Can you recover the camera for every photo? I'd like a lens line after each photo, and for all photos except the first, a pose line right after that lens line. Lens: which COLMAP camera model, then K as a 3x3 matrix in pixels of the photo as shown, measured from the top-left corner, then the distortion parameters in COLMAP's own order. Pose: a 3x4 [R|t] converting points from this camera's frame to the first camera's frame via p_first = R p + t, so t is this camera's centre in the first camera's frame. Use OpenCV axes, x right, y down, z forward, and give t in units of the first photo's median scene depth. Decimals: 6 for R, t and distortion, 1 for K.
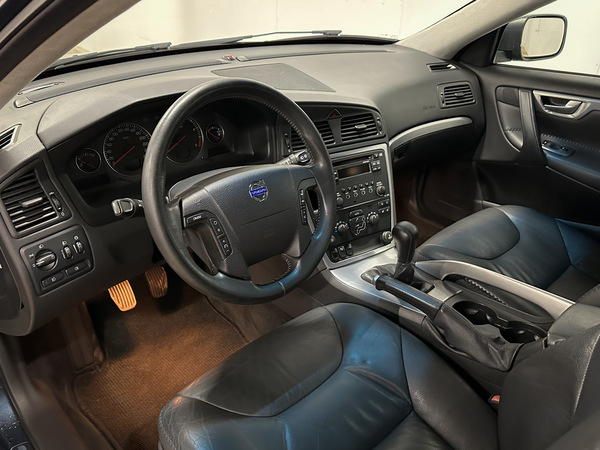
lens RADIAL K [[499.3, 0, 303.0], [0, 499.3, 220.9], [0, 0, 1]] dist [0.076780, -0.014769]
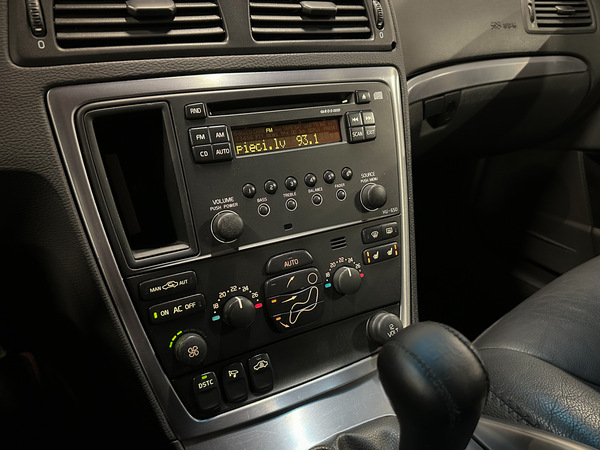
lens RADIAL K [[463.2, 0, 302.5], [0, 463.2, 225.3], [0, 0, 1]] dist [0.014252, -0.003275]
pose [[0.994416, 0.049132, -0.093400, 0.138350], [-0.048714, 0.998790, 0.006743, -0.040276], [0.093619, -0.002156, 0.995606, 0.673733]]
